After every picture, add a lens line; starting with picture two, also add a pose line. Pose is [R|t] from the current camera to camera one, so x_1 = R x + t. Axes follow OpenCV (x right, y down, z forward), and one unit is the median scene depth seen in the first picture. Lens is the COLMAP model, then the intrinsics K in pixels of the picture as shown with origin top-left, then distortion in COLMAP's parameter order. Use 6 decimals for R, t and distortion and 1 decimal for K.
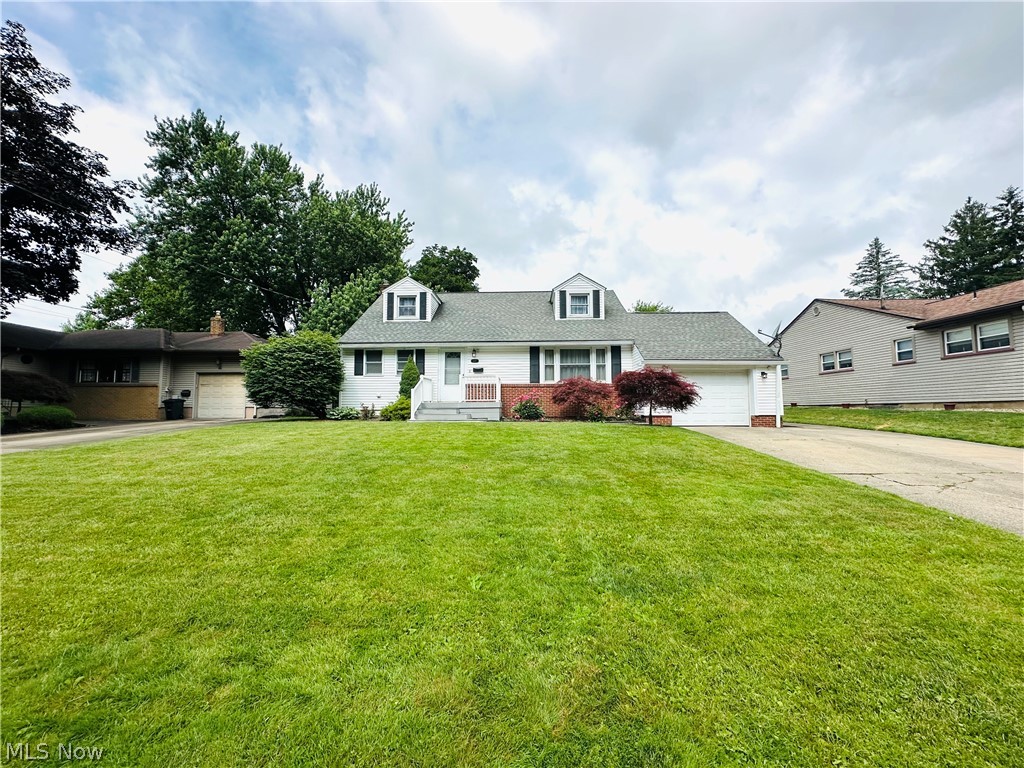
lens RADIAL K [[409.7, 0, 512.0], [0, 409.7, 384.0], [0, 0, 1]] dist [-0.003348, 0.000093]
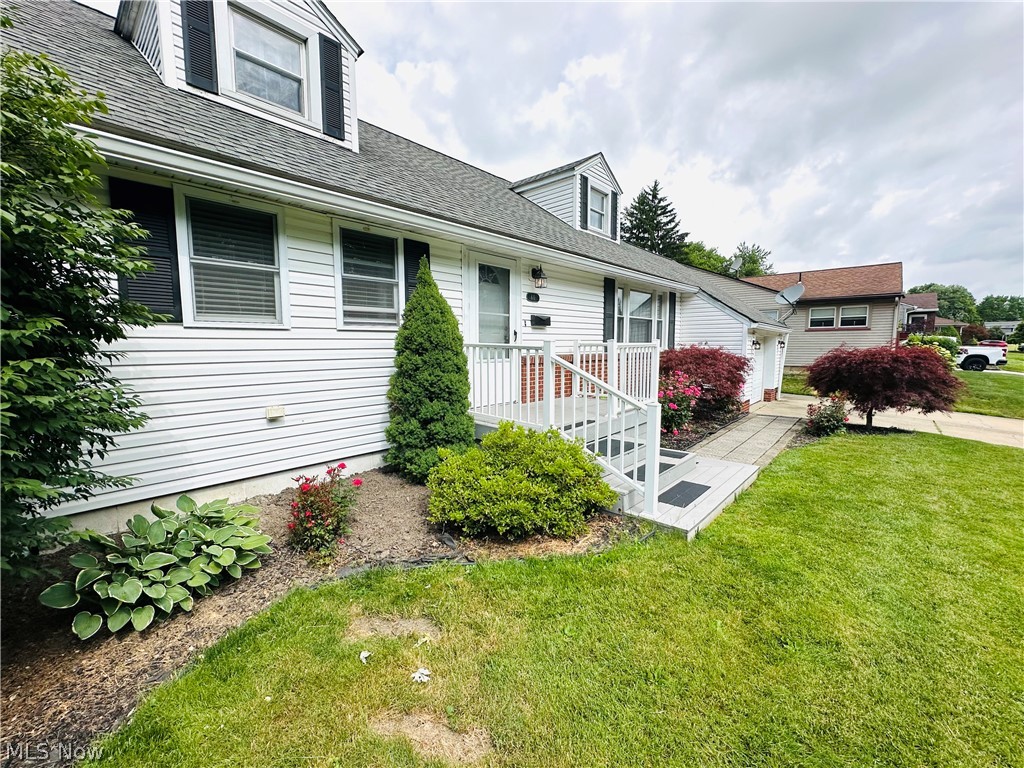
lens RADIAL K [[409.7, 0, 512.0], [0, 409.7, 384.0], [0, 0, 1]] dist [-0.003348, 0.000093]
pose [[0.662874, -0.073781, 0.745087, -0.407028], [-0.054515, 0.987736, 0.146308, -0.030053], [-0.746744, -0.137602, 0.650722, 0.743636]]
